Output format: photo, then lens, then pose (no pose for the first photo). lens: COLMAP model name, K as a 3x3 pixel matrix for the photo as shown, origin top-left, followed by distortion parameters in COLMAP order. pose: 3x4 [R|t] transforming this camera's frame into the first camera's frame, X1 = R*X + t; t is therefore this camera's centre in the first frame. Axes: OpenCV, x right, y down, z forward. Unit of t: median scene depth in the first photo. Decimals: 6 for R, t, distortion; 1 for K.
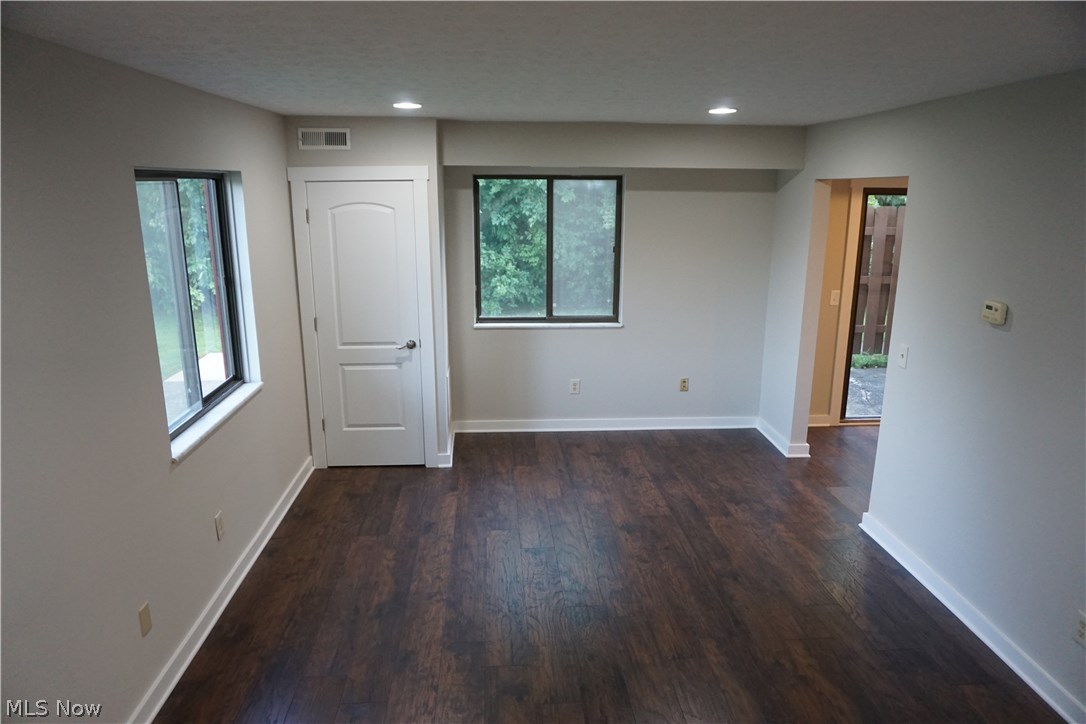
lens RADIAL K [[729.2, 0, 537.7], [0, 729.2, 367.4], [0, 0, 1]] dist [-0.045924, 0.033566]
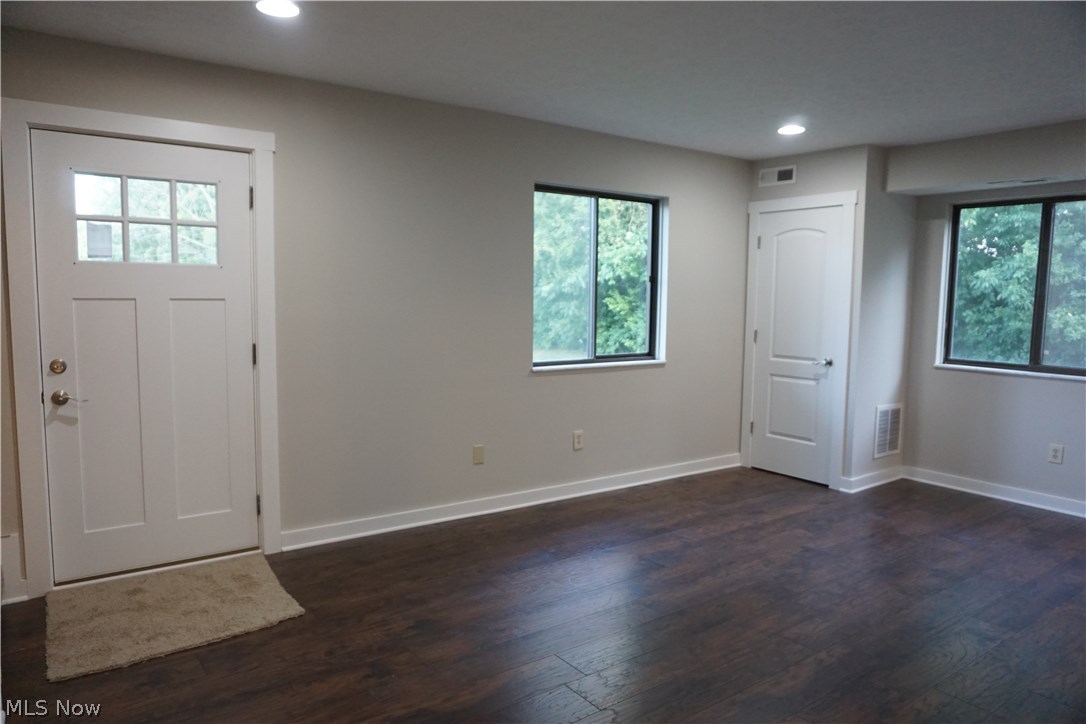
lens RADIAL K [[729.2, 0, 537.7], [0, 729.2, 367.4], [0, 0, 1]] dist [-0.045924, 0.033566]
pose [[0.539320, 0.093018, -0.836948, 0.491789], [-0.222408, 0.974324, -0.035031, 0.109535], [0.812200, 0.205037, 0.546160, 0.107841]]
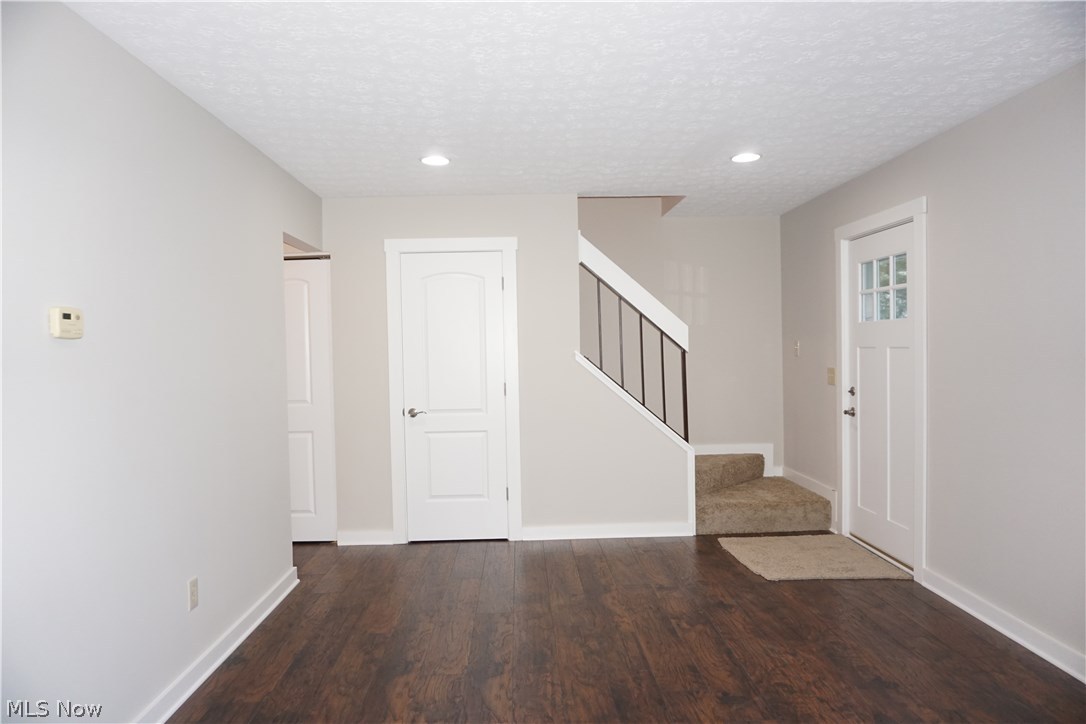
lens RADIAL K [[729.2, 0, 537.7], [0, 729.2, 367.4], [0, 0, 1]] dist [-0.045924, 0.033566]
pose [[-0.999233, 0.018007, 0.034765, 0.110325], [0.026937, 0.960582, 0.276688, -0.139946], [-0.028413, 0.277412, -0.960331, 1.085674]]
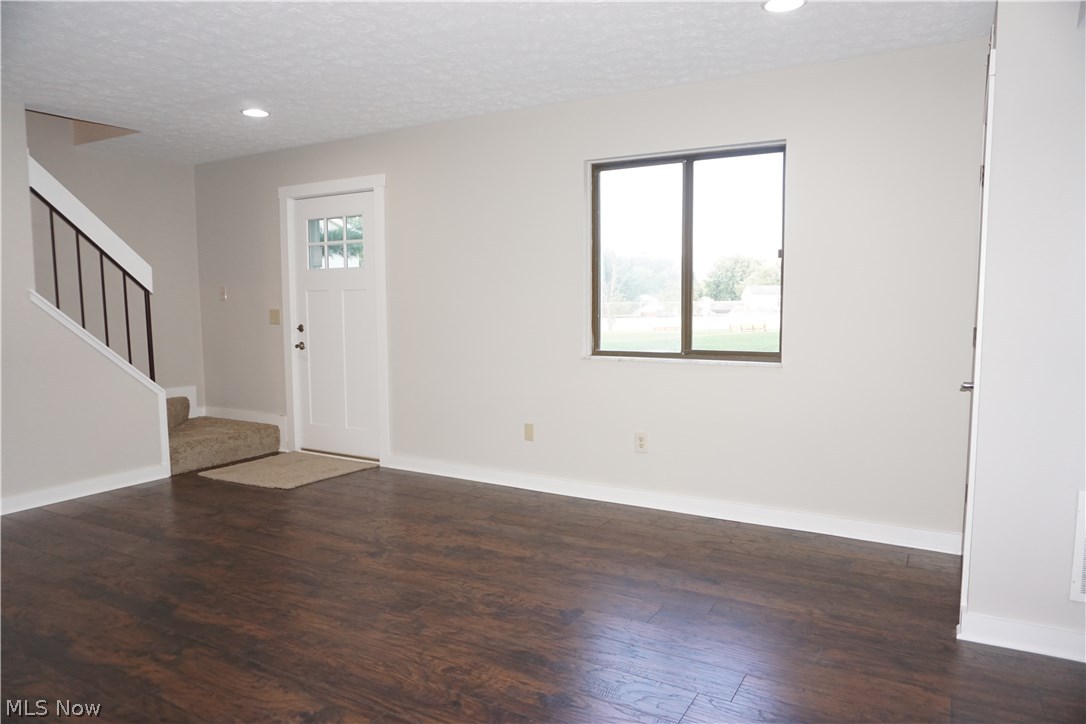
lens RADIAL K [[729.2, 0, 537.7], [0, 729.2, 367.4], [0, 0, 1]] dist [-0.045924, 0.033566]
pose [[-0.560222, 0.083950, -0.824078, 0.481735], [-0.198000, 0.952441, 0.231630, -0.109950], [0.804331, 0.292932, -0.516956, 1.064991]]
